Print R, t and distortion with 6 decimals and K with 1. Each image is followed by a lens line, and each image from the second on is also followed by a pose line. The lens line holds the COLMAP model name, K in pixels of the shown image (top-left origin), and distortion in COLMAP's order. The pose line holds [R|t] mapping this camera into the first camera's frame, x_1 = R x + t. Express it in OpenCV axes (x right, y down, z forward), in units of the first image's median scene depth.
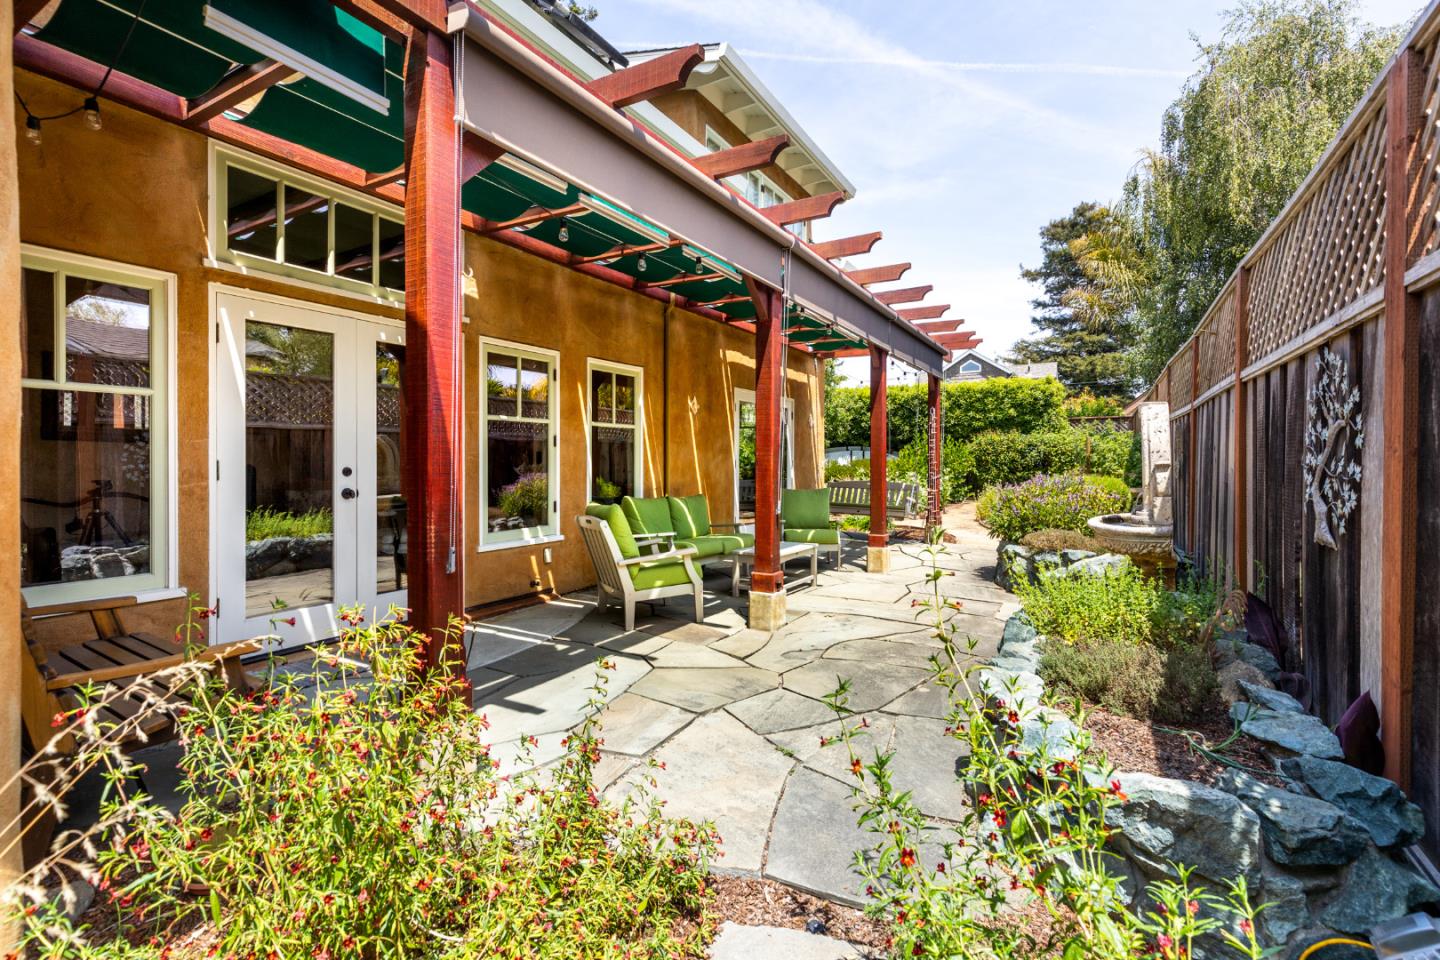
lens RADIAL K [[649.7, 0, 720.0], [0, 649.7, 480.0], [0, 0, 1]] dist [0.000606, -0.000013]
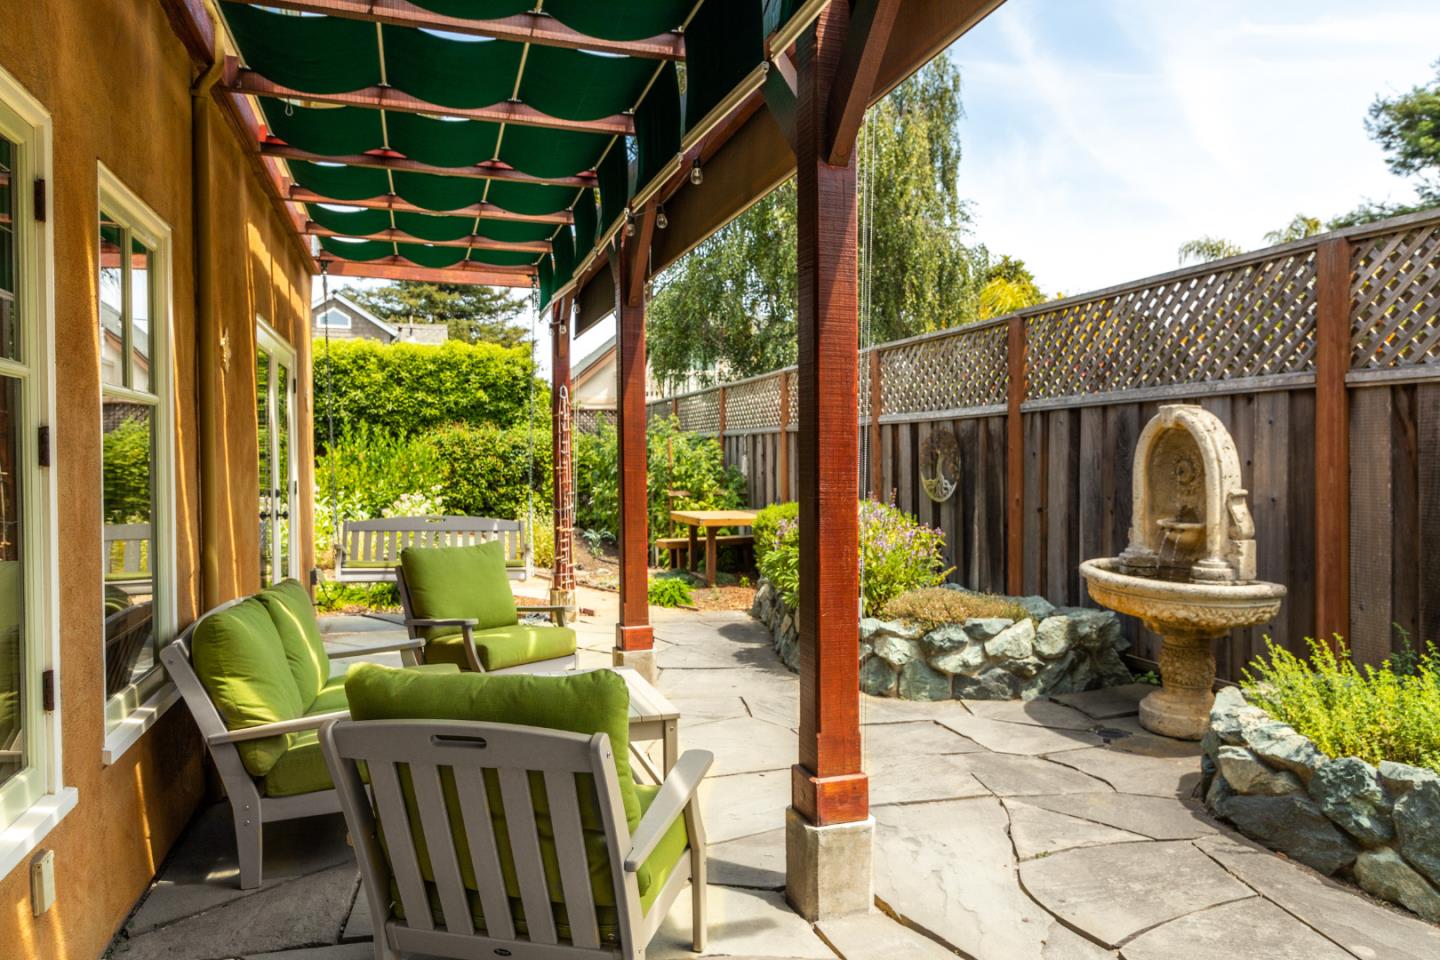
lens RADIAL K [[965.7, 0, 720.0], [0, 965.7, 480.0], [0, 0, 1]] dist [-0.004028, -0.000932]
pose [[0.667822, -0.014962, 0.744171, -0.118931], [0.023763, 0.999717, -0.001225, -0.012642], [-0.743942, 0.018502, 0.667988, 0.173639]]
